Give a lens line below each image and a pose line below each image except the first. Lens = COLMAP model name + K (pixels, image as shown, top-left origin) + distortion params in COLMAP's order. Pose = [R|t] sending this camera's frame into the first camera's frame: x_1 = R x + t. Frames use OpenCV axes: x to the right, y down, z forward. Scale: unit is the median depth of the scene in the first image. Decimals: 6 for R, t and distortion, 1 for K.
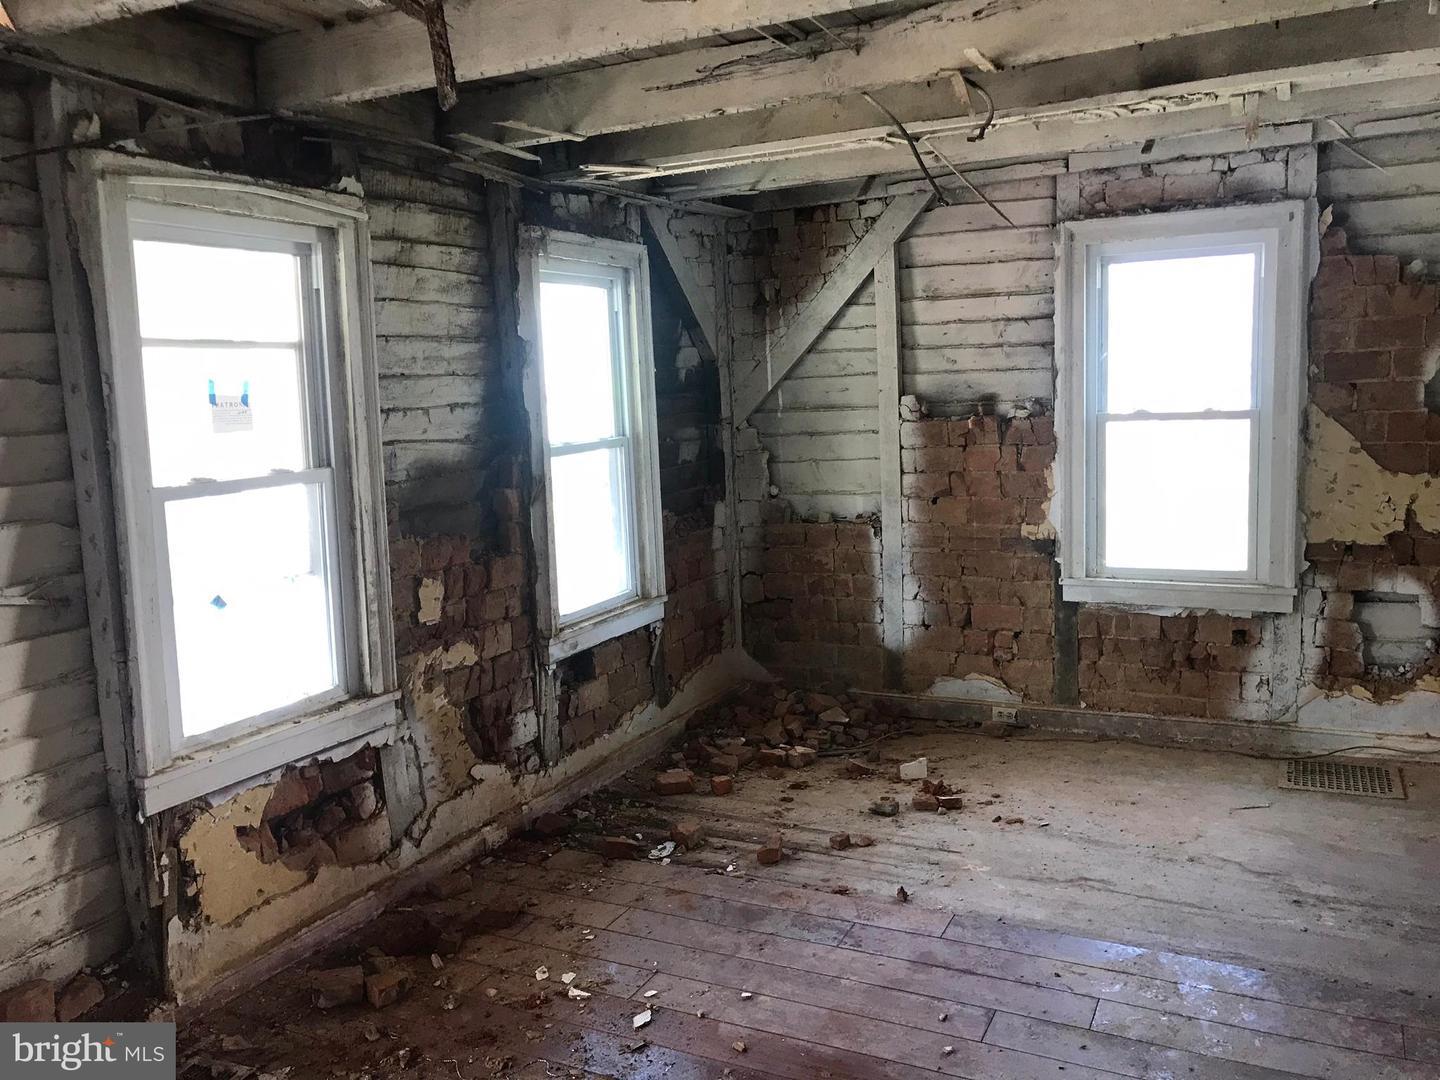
lens RADIAL K [[1204.5, 0, 720.0], [0, 1204.5, 540.0], [0, 0, 1]] dist [0.019670, -0.009073]
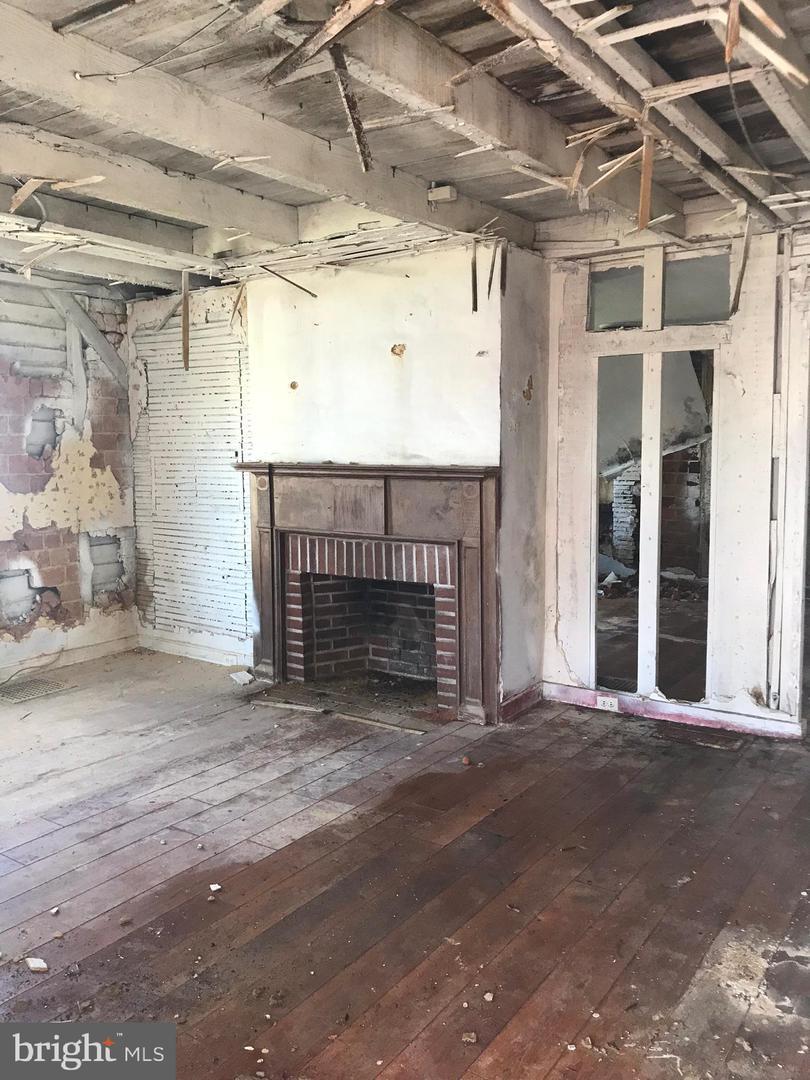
lens RADIAL K [[903.4, 0, 405.0], [0, 903.4, 540.0], [0, 0, 1]] dist [0.019670, -0.009073]
pose [[0.117644, -0.064874, 0.990935, -0.604519], [0.130474, 0.990223, 0.049338, 0.013770], [-0.984447, 0.123487, 0.124958, 0.382476]]
